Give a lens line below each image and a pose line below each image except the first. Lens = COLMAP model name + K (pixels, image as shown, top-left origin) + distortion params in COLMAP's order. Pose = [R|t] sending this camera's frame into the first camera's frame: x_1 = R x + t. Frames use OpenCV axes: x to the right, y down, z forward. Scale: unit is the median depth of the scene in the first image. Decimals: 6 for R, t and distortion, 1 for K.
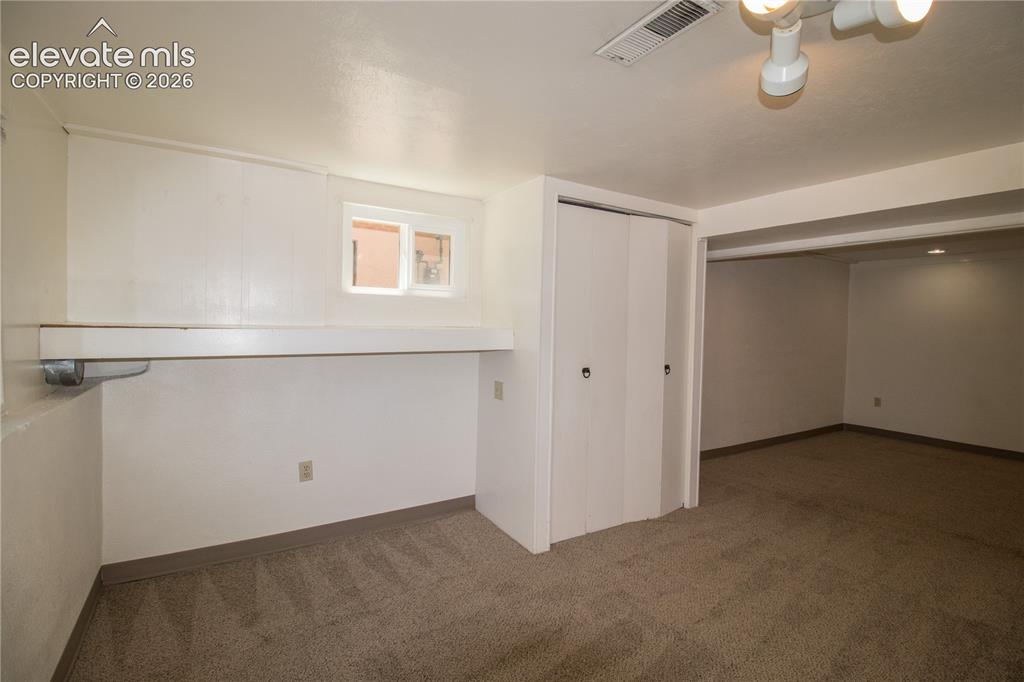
lens RADIAL K [[473.8, 0, 514.6], [0, 473.8, 337.8], [0, 0, 1]] dist [-0.004508, -0.004498]
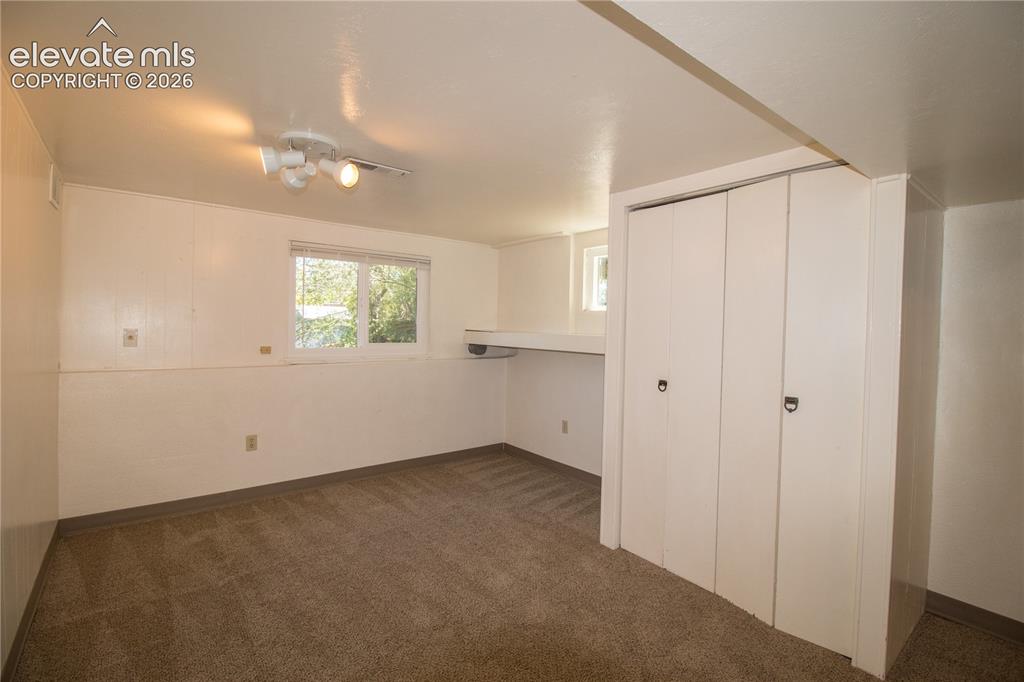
lens RADIAL K [[473.8, 0, 514.3], [0, 473.8, 337.5], [0, 0, 1]] dist [-0.004508, -0.004498]
pose [[0.105713, 0.008154, -0.994363, 1.077012], [-0.051350, 0.998677, 0.002730, -0.006505], [0.993070, 0.050772, 0.105992, 0.651303]]
